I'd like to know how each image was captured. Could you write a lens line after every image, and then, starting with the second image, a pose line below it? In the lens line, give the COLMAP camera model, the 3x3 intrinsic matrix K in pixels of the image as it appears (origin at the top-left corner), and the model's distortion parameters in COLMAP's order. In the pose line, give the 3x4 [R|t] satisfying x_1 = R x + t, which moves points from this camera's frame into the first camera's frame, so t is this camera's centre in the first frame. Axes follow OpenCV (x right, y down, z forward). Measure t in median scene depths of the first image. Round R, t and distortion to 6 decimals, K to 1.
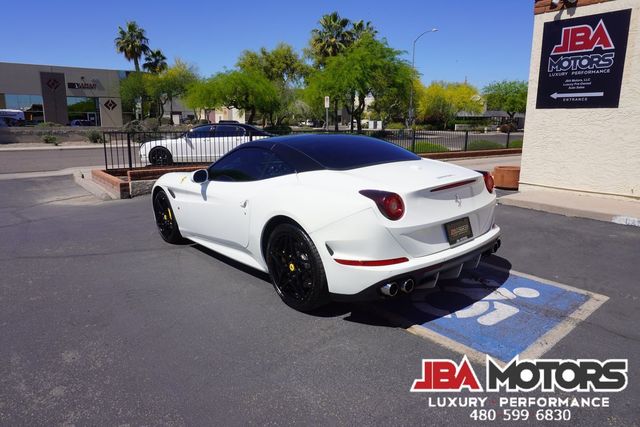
lens RADIAL K [[426.1, 0, 320.9], [0, 426.1, 208.2], [0, 0, 1]] dist [-0.045536, 0.029582]
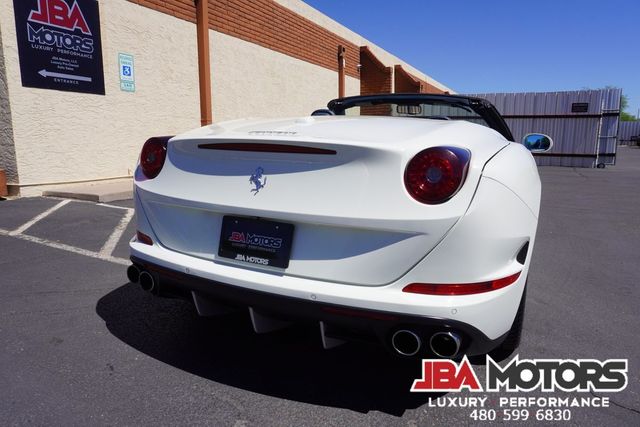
lens RADIAL K [[426.1, 0, 319.3], [0, 426.1, 212.7], [0, 0, 1]] dist [-0.045536, 0.029582]
pose [[-0.415601, -0.148242, 0.897385, -0.080173], [0.187114, 0.951590, 0.243853, -0.018831], [-0.890092, 0.269259, -0.367744, 0.159030]]
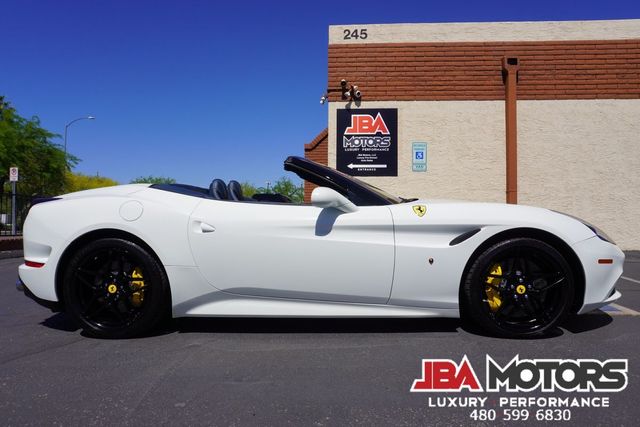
lens RADIAL K [[426.1, 0, 319.9], [0, 426.1, 213.7], [0, 0, 1]] dist [-0.045536, 0.029582]
pose [[0.681649, 0.015373, 0.731518, -0.074440], [0.142144, 0.977949, -0.153006, 0.008431], [-0.717739, 0.208277, 0.664433, 0.046933]]
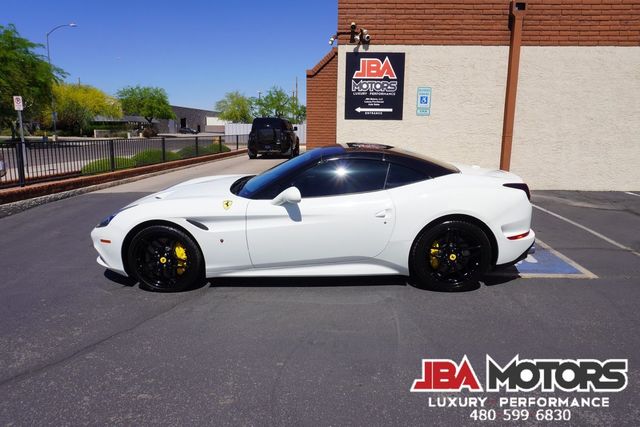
lens RADIAL K [[426.1, 0, 319.7], [0, 426.1, 213.2], [0, 0, 1]] dist [-0.045536, 0.029582]
pose [[0.665997, -0.141631, 0.732385, -0.094832], [0.141246, 0.987992, 0.062618, -0.008905], [-0.732459, 0.061743, 0.678005, 0.038424]]
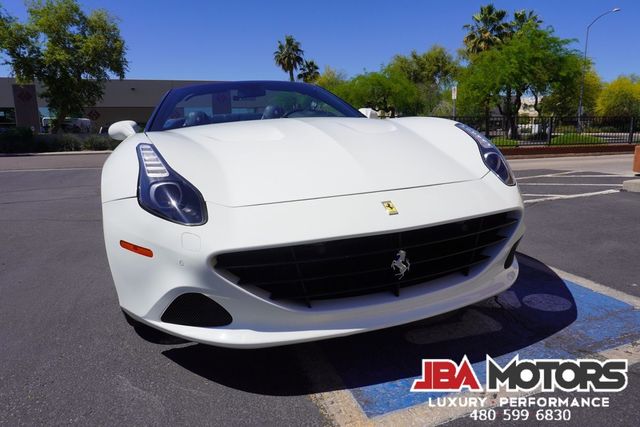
lens RADIAL K [[426.1, 0, 319.7], [0, 426.1, 209.2], [0, 0, 1]] dist [-0.045536, 0.029582]
pose [[0.933468, 0.041587, -0.356240, 0.035085], [-0.048548, 0.998764, -0.010617, 0.008567], [0.355359, 0.027205, 0.934334, 0.032682]]
